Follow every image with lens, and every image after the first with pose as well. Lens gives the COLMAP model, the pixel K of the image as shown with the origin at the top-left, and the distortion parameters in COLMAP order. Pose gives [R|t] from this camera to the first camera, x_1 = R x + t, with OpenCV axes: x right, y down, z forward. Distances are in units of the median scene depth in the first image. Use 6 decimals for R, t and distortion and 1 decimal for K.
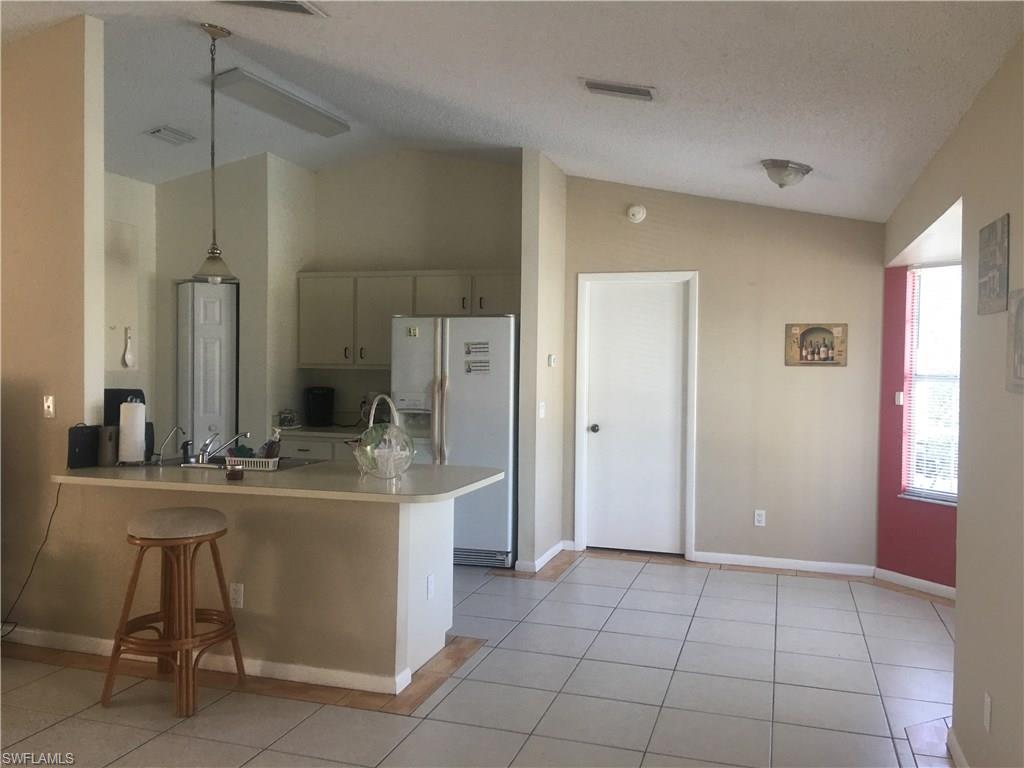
lens RADIAL K [[862.6, 0, 505.3], [0, 862.6, 386.3], [0, 0, 1]] dist [0.060546, -0.011122]
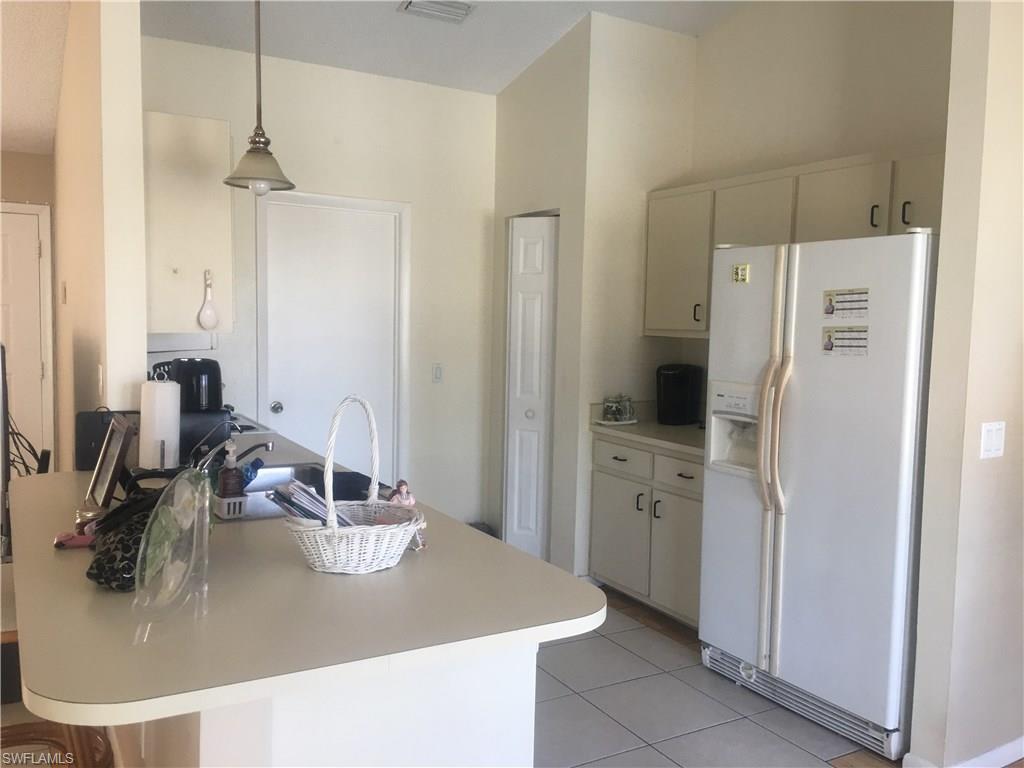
lens RADIAL K [[862.6, 0, 505.3], [0, 862.6, 386.3], [0, 0, 1]] dist [0.060546, -0.011122]
pose [[0.742534, 0.060433, -0.667077, 0.155776], [-0.033449, 0.998024, 0.053182, -0.015792], [0.668973, -0.017176, 0.743088, 0.492995]]
